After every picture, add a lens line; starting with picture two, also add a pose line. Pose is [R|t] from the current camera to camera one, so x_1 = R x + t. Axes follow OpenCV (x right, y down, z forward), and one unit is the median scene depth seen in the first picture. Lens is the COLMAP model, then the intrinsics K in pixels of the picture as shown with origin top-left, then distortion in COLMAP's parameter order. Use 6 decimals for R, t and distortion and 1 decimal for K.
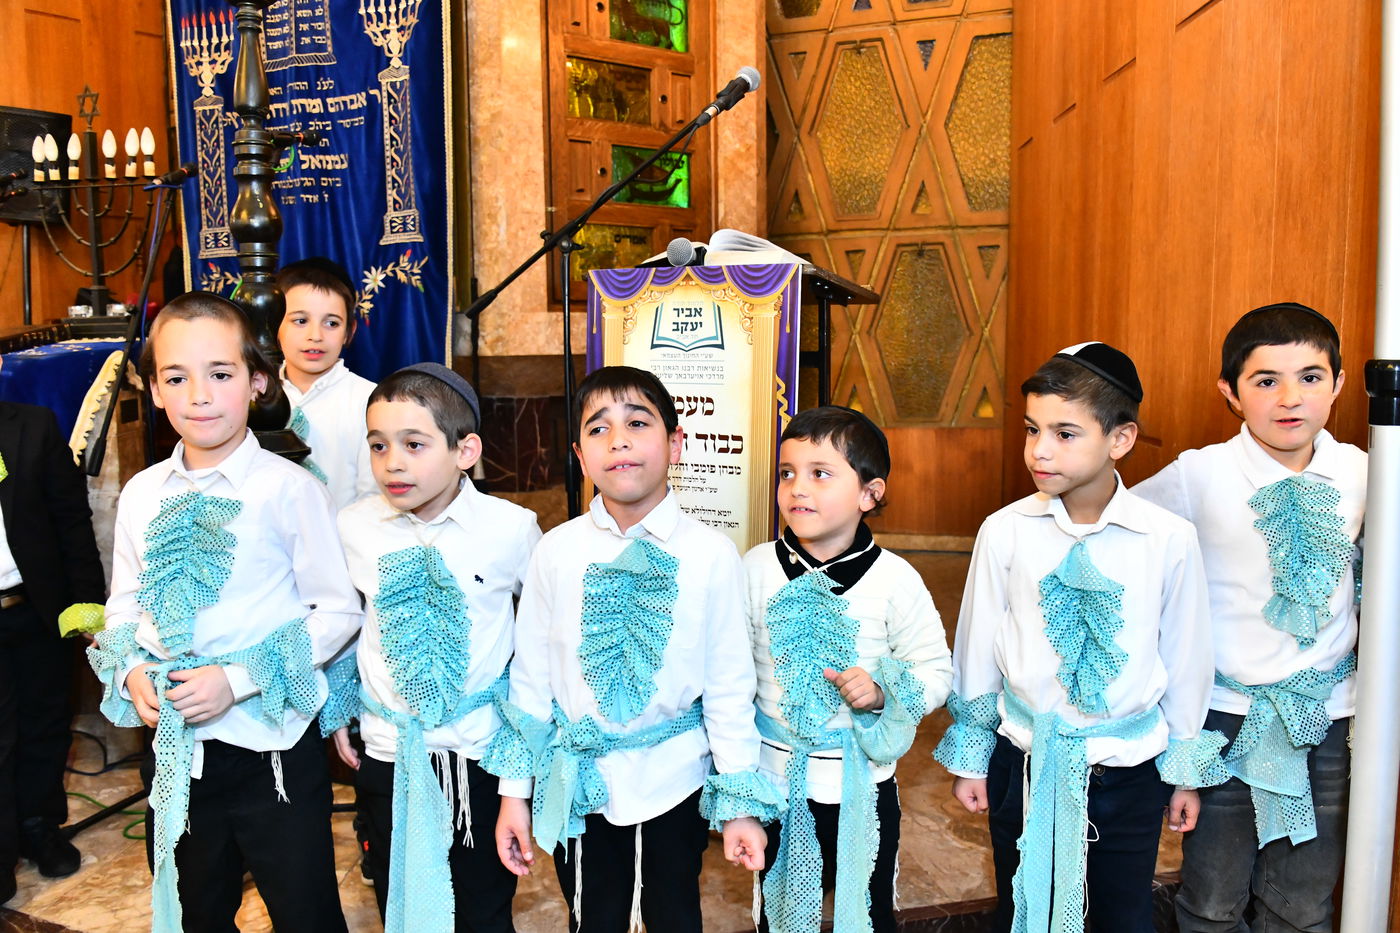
lens RADIAL K [[1066.5, 0, 702.0], [0, 1066.5, 459.1], [0, 0, 1]] dist [-0.037958, -0.002314]
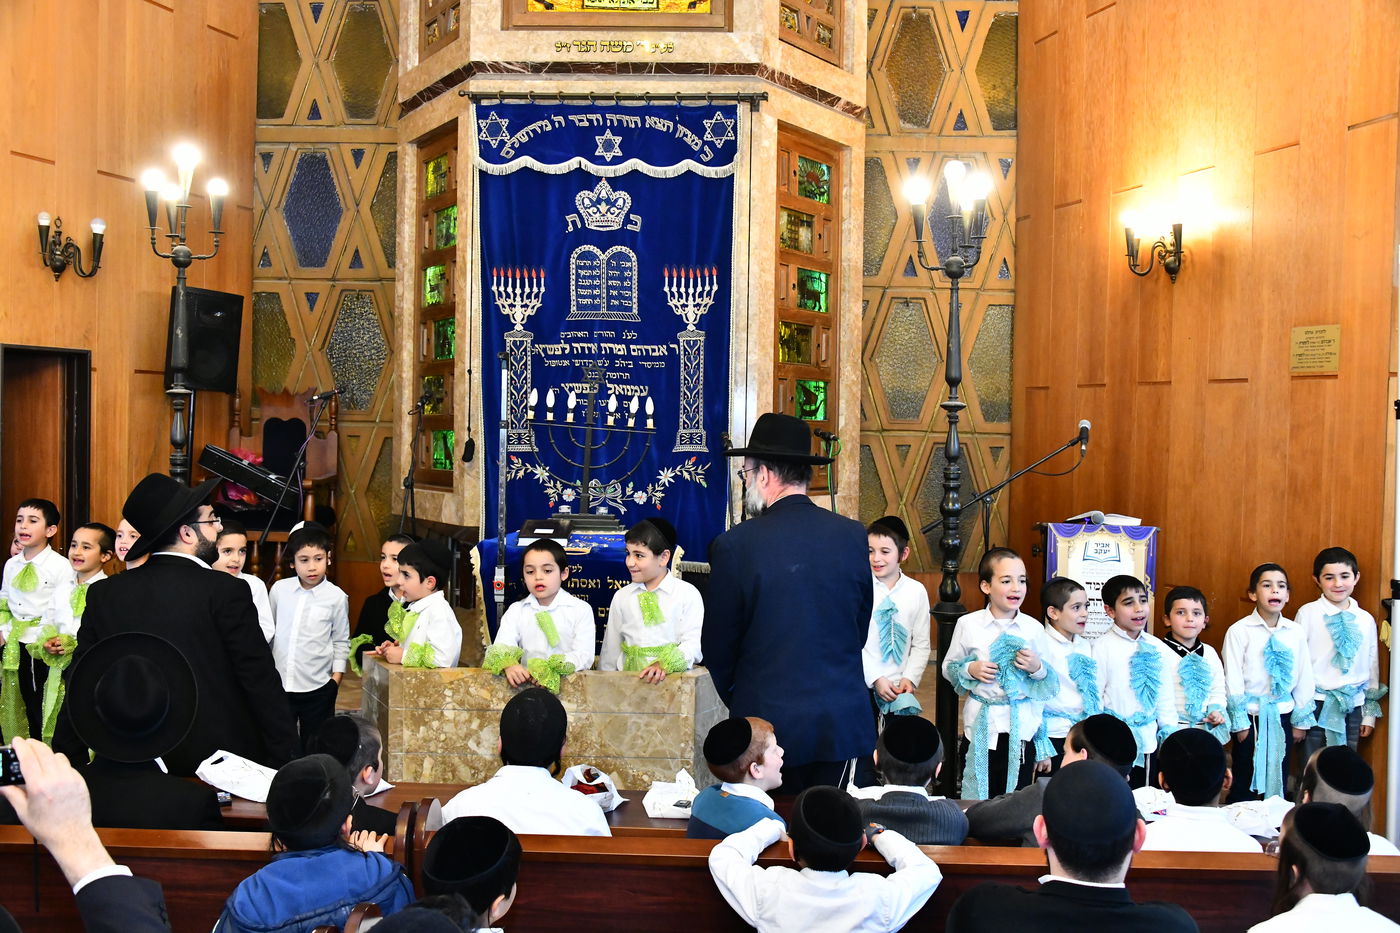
lens RADIAL K [[1339.3, 0, 712.4], [0, 1339.3, 448.1], [0, 0, 1]] dist [-0.037203, 0.000000]
pose [[0.936233, 0.021317, 0.350732, -0.862939], [0.011170, 0.995848, -0.090343, -0.046332], [-0.351201, 0.088500, 0.932108, -0.661324]]
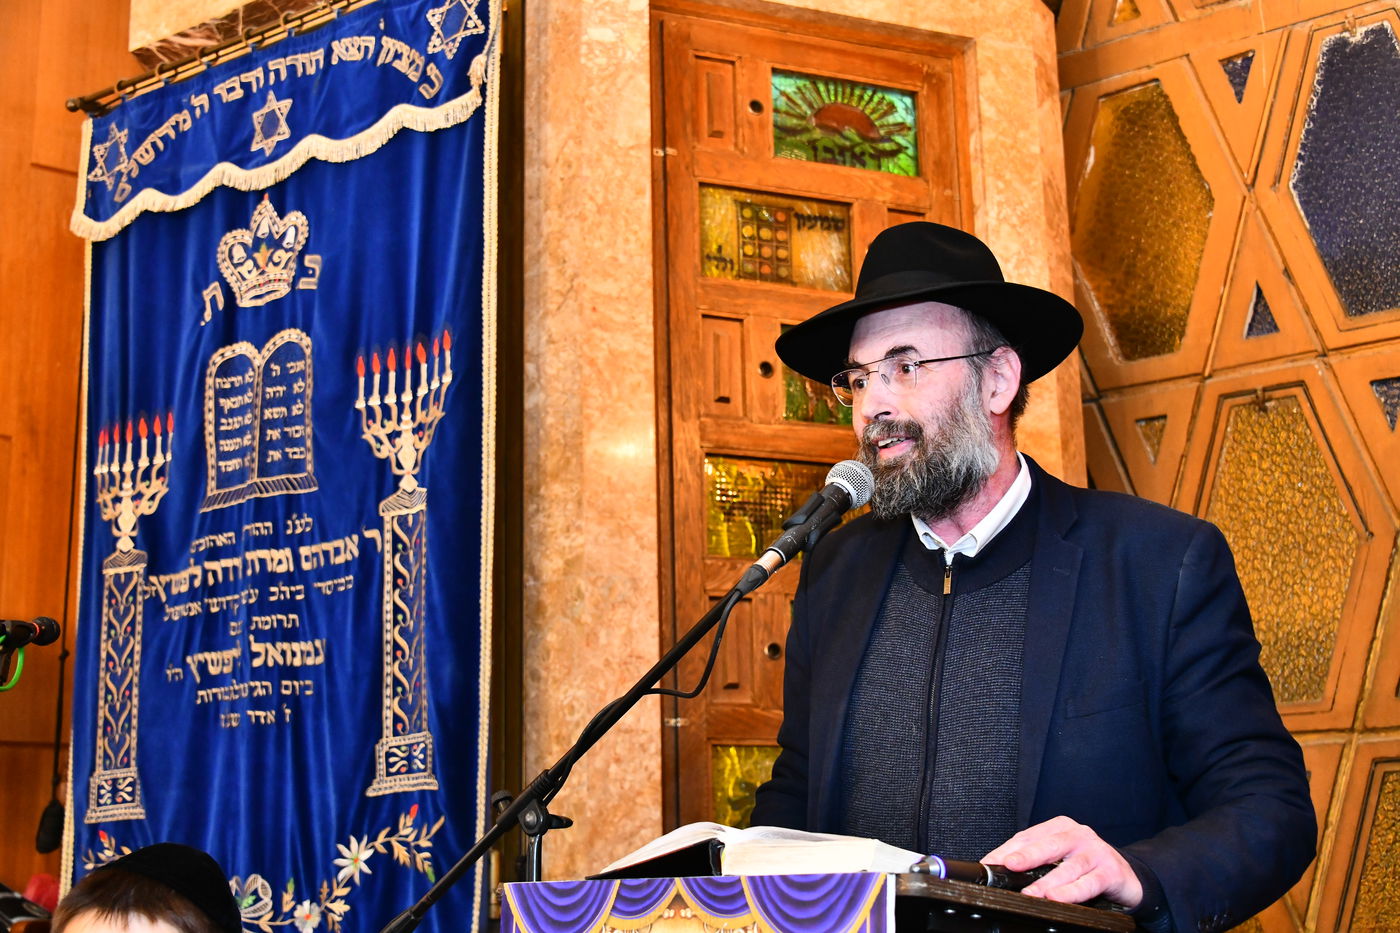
lens RADIAL K [[1898.9, 0, 719.9], [0, 1898.9, 470.0], [0, 0, 1]] dist [-0.020170, 0.000000]
pose [[0.975443, -0.063413, -0.210927, 0.096218], [-0.011134, 0.942237, -0.334761, -0.032087], [0.219971, 0.328889, 0.918392, 0.070288]]
